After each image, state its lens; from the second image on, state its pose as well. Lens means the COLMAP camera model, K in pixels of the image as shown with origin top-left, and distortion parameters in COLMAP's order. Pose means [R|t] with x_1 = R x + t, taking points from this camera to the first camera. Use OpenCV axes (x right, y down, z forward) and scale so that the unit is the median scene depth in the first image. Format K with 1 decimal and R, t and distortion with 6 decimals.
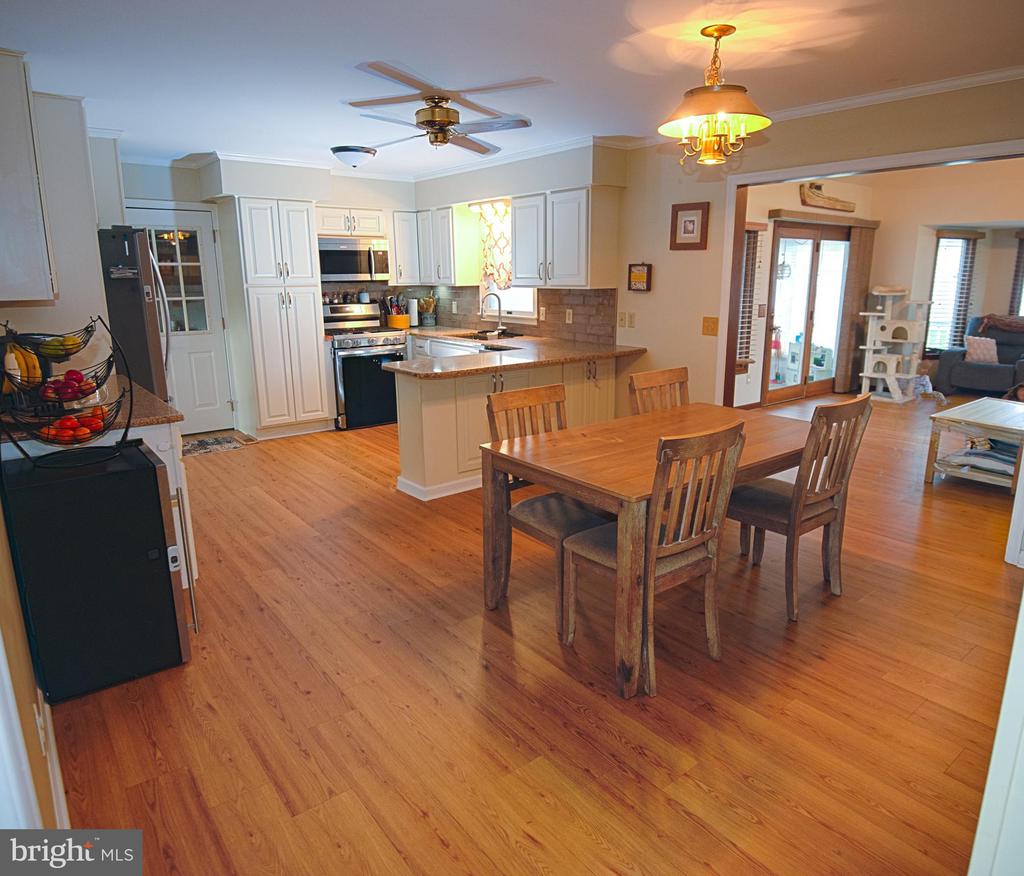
lens RADIAL K [[667.1, 0, 524.7], [0, 667.1, 435.1], [0, 0, 1]] dist [0.001784, -0.037521]
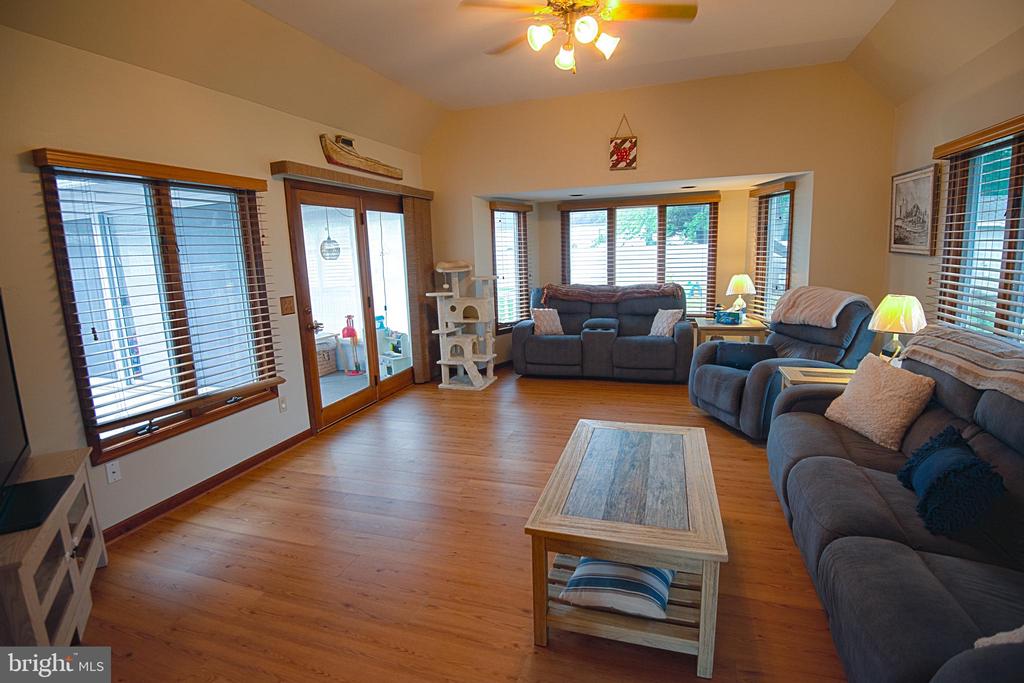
lens RADIAL K [[471.3, 0, 515.3], [0, 471.3, 332.5], [0, 0, 1]] dist [-0.023322, -0.010030]
pose [[0.834331, -0.118065, 0.538473, 0.262196], [0.155172, 0.987599, -0.023890, -0.100373], [-0.528975, 0.103488, 0.842304, 0.422037]]
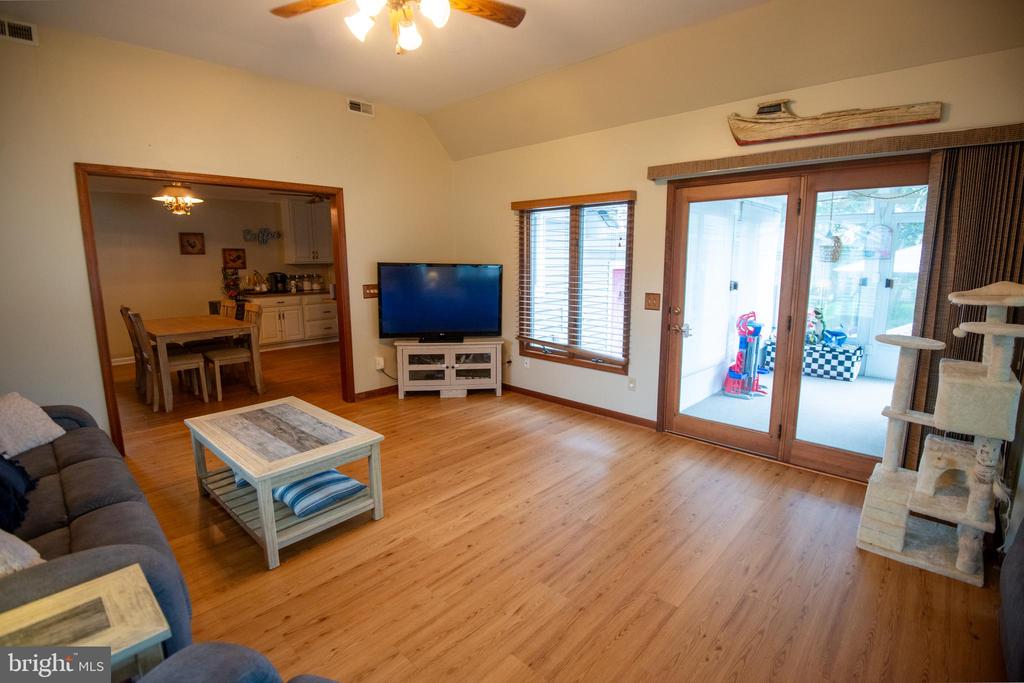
lens RADIAL K [[464.2, 0, 524.2], [0, 464.2, 338.1], [0, 0, 1]] dist [-0.011842, -0.015970]
pose [[0.193145, 0.171874, -0.965999, 0.766778], [-0.224642, 0.966132, 0.126982, -0.164405], [0.955108, 0.192478, 0.225214, 0.682469]]
